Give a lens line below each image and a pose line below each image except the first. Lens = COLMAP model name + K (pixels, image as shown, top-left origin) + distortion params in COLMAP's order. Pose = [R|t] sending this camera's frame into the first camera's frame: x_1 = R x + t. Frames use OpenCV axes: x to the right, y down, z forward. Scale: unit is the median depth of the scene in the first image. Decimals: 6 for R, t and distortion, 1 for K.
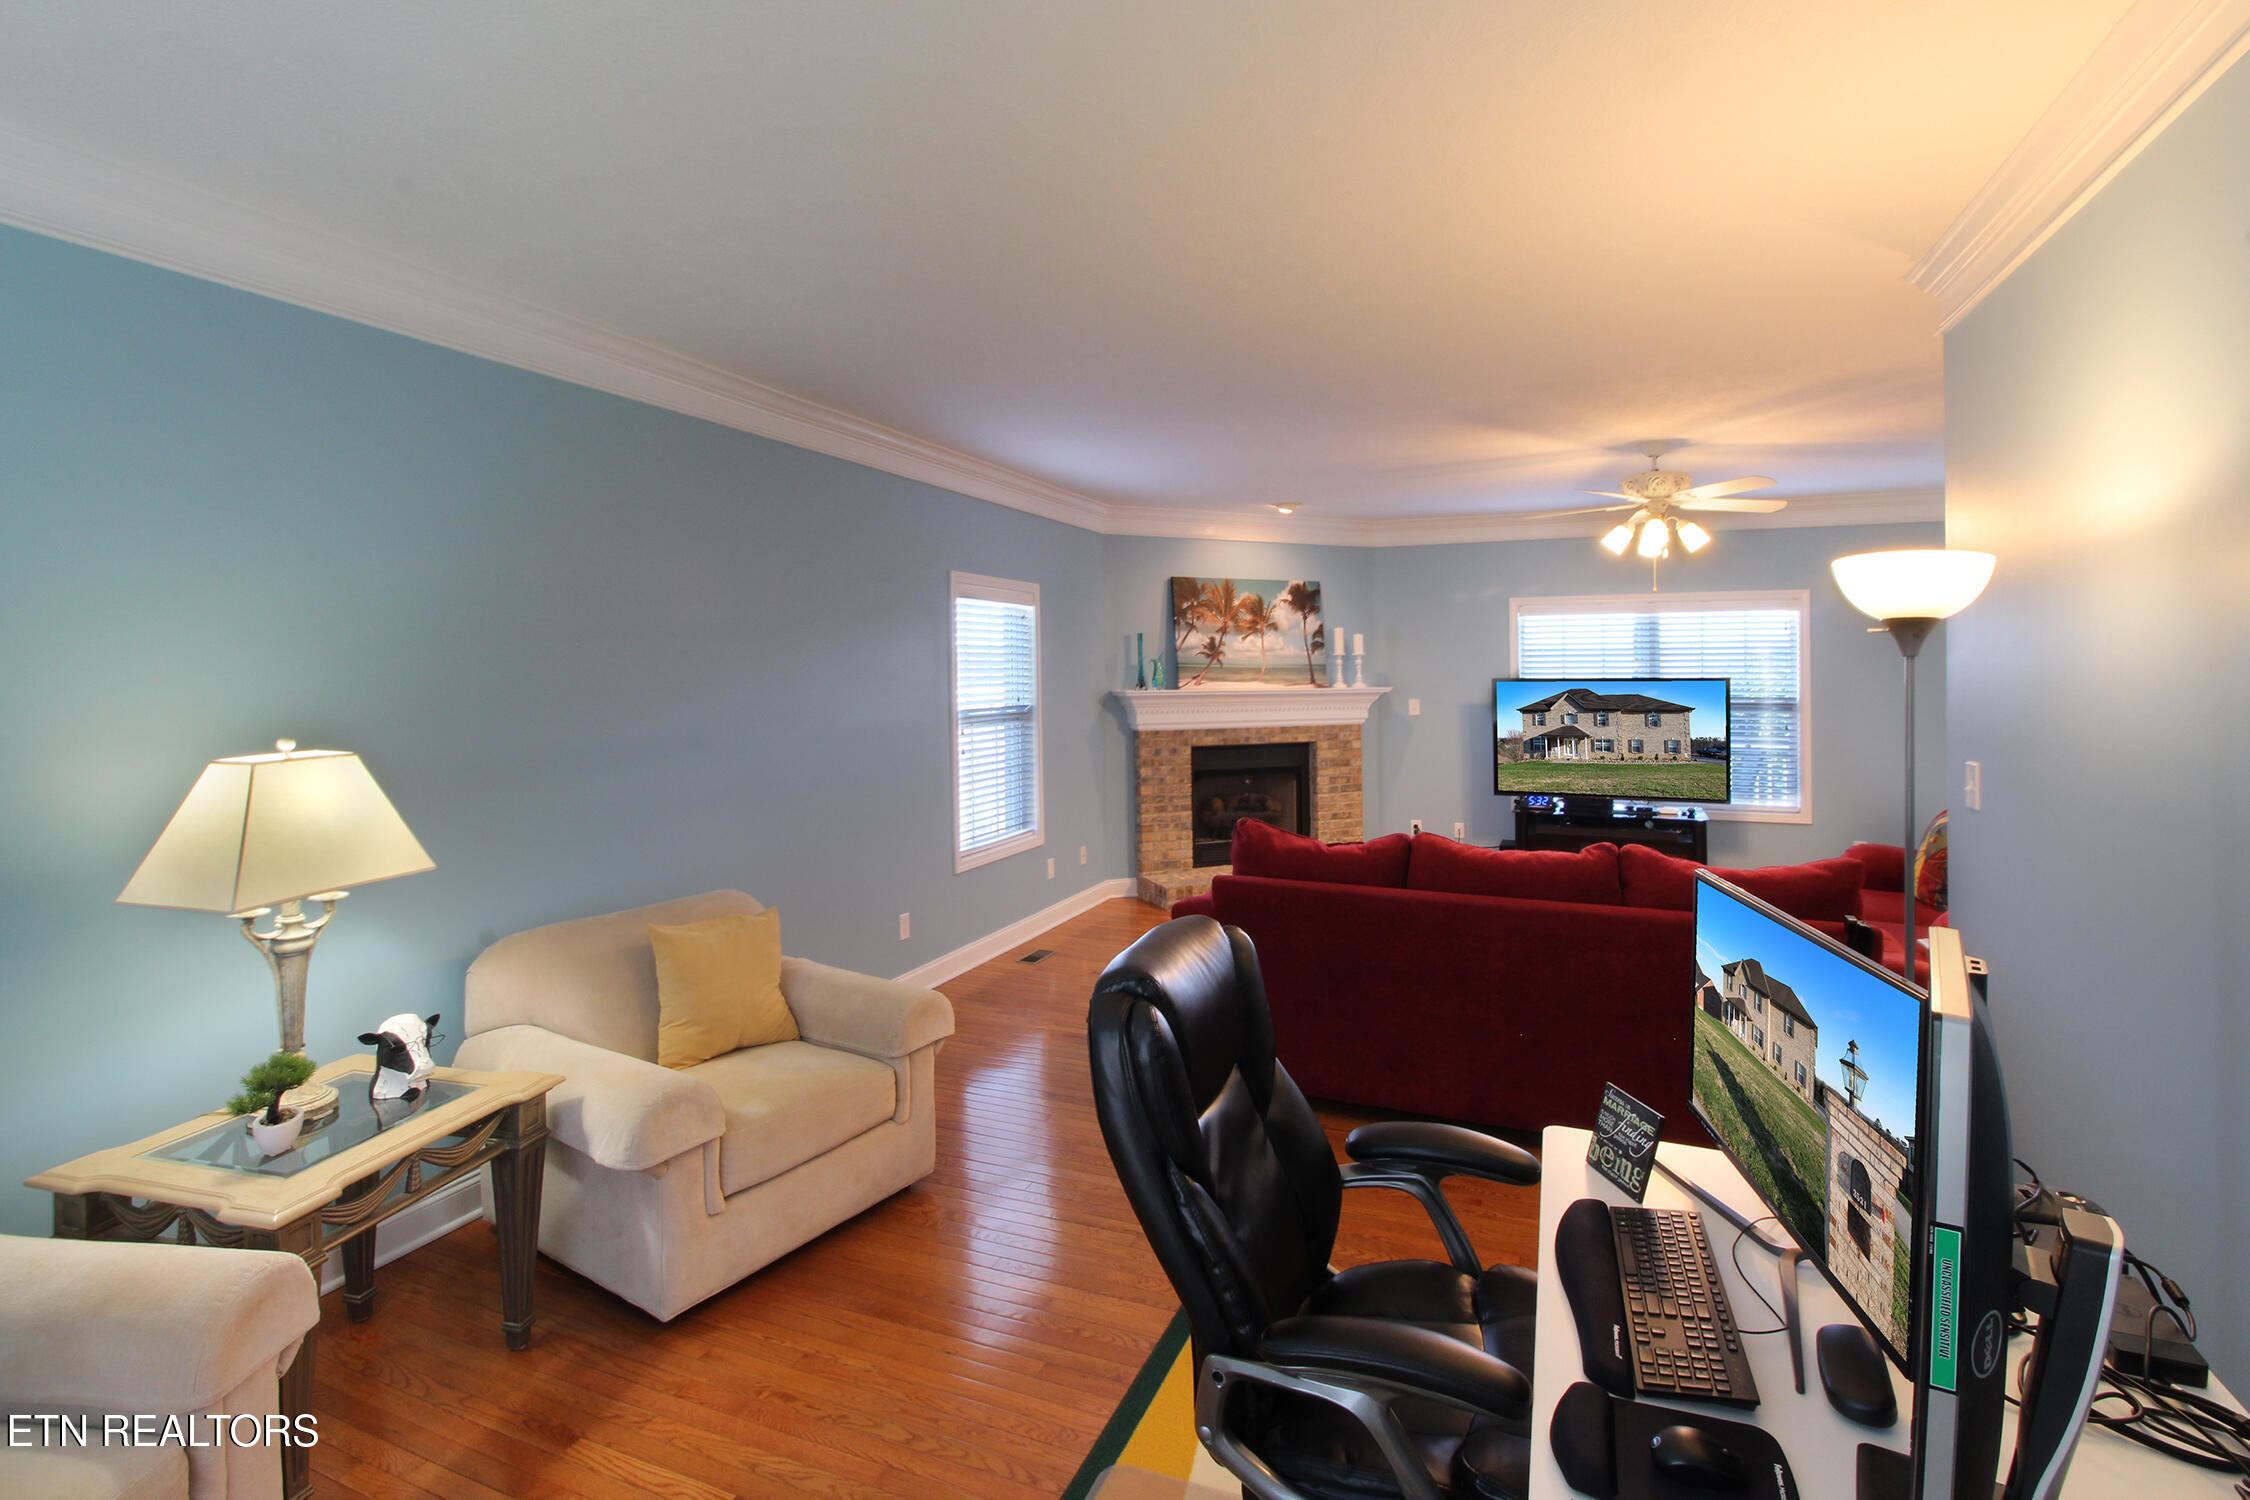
lens RADIAL K [[1064.1, 0, 1135.7], [0, 1064.1, 565.7], [0, 0, 1]] dist [-0.010140, -0.003134]
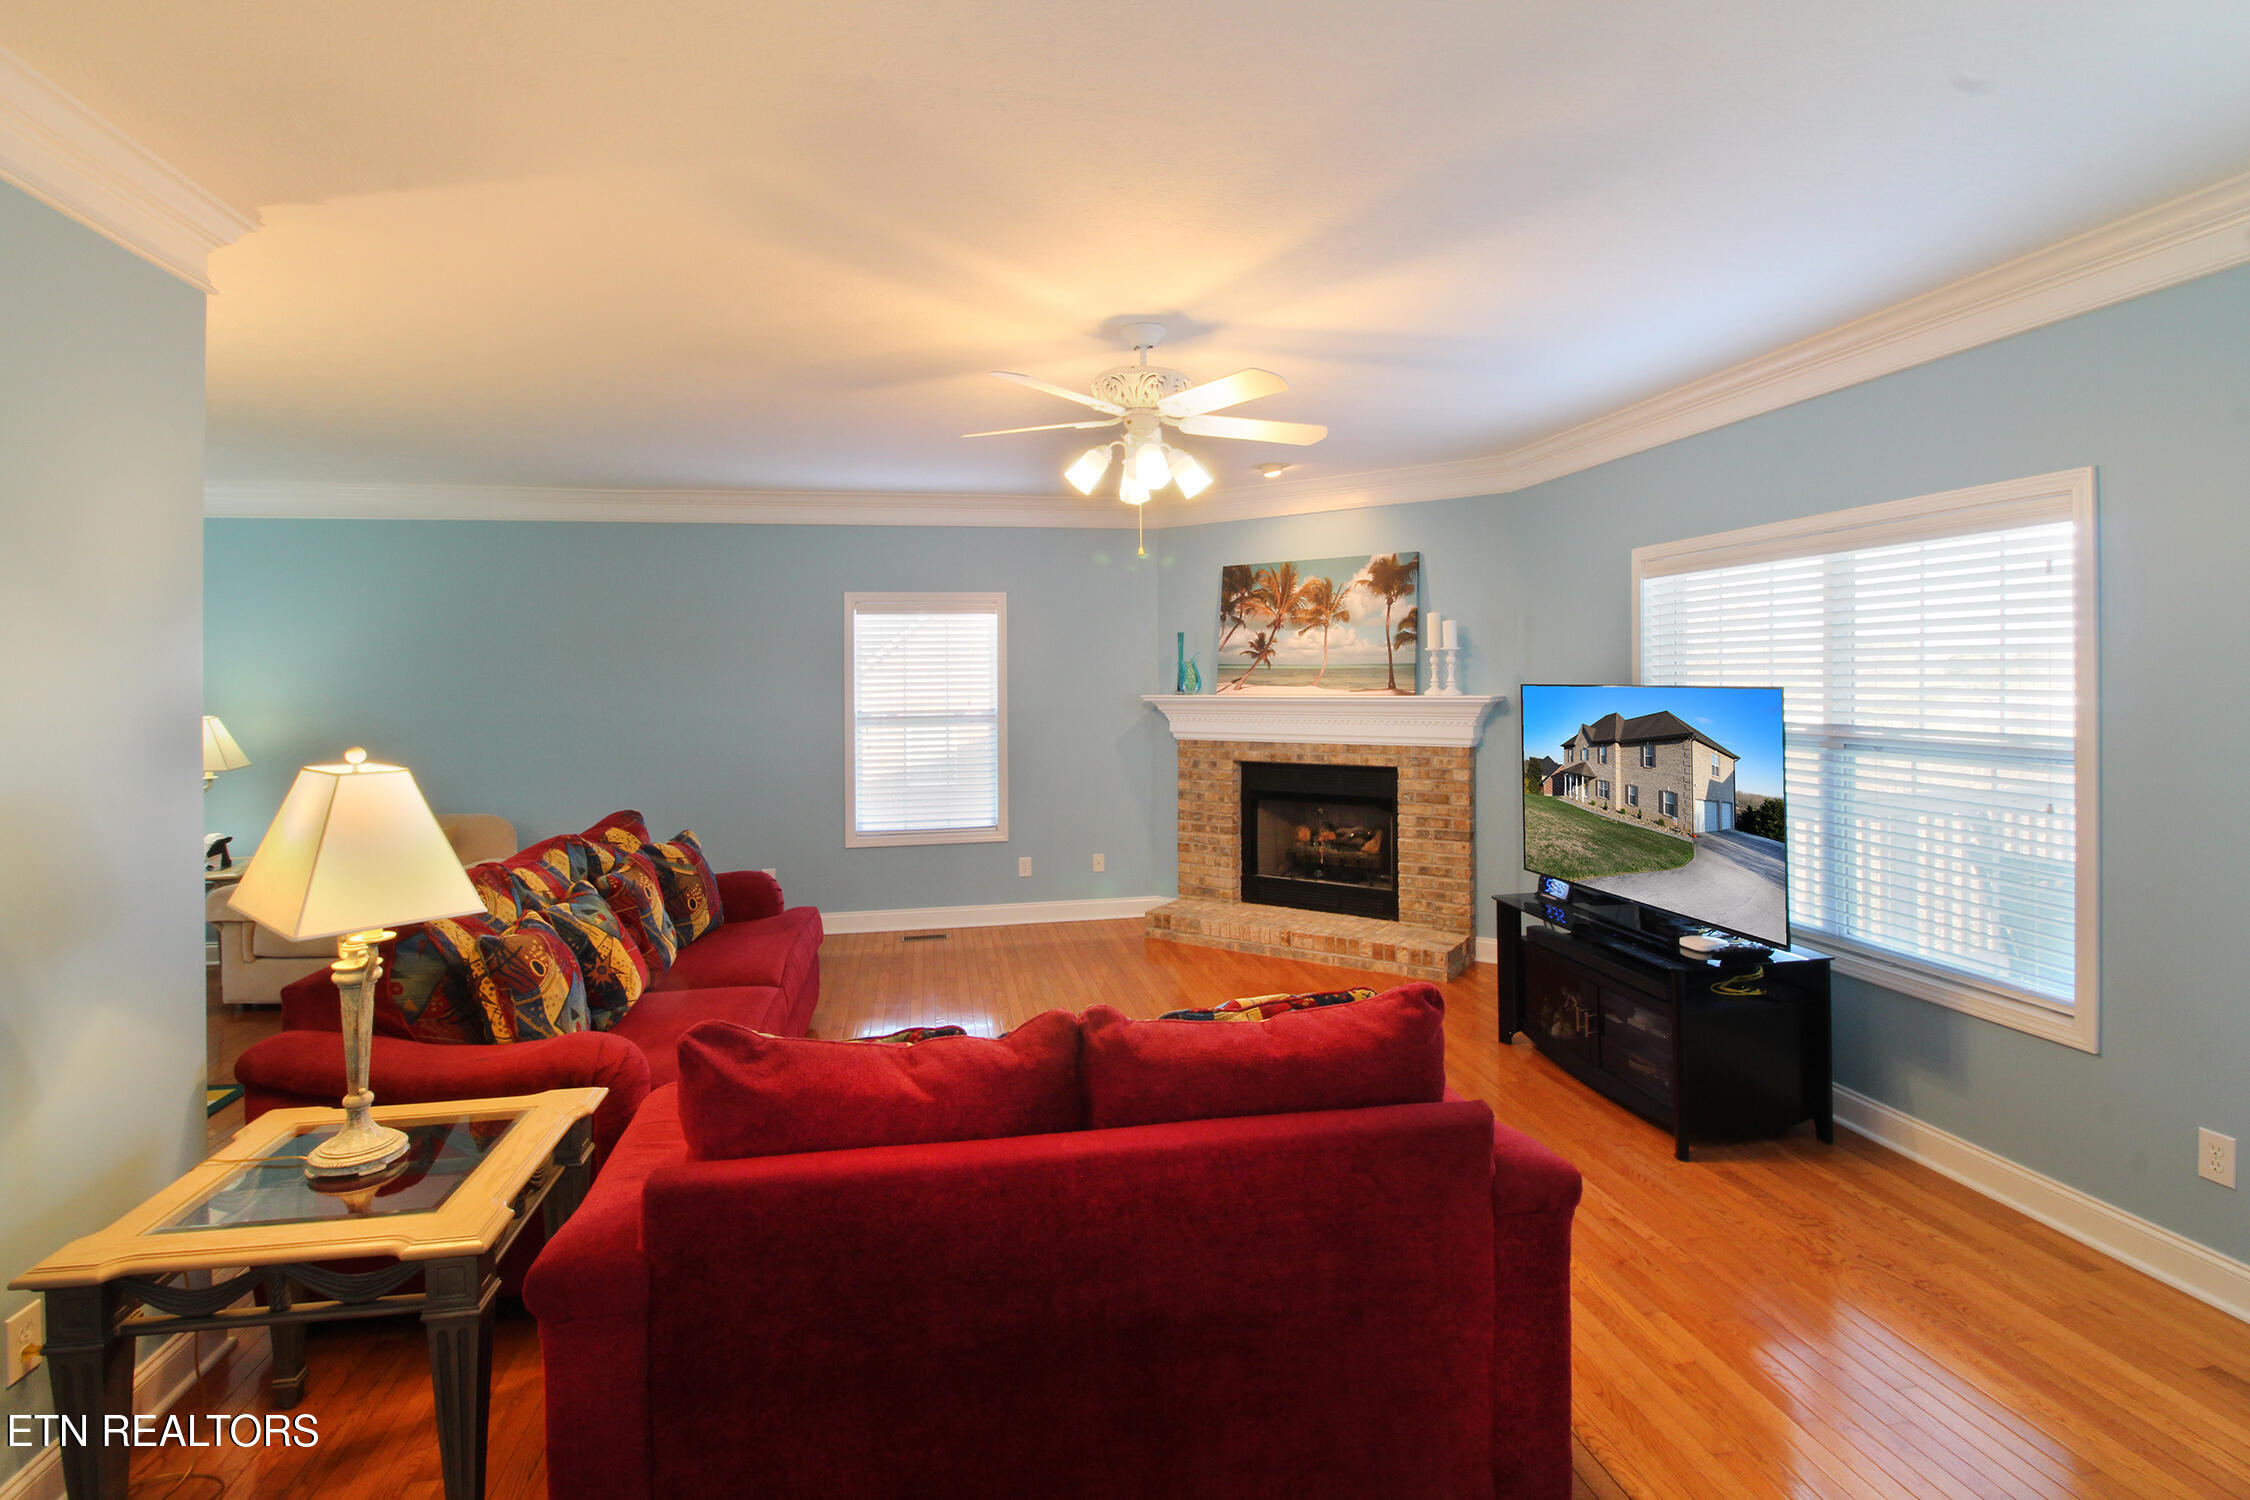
lens RADIAL K [[1064.1, 0, 1116.4], [0, 1064.1, 581.3], [0, 0, 1]] dist [-0.010140, -0.003134]
pose [[0.539391, -0.077133, -0.838515, 0.712885], [0.088139, 0.995497, -0.034877, 0.045005], [0.837430, -0.055093, 0.543761, 0.443320]]
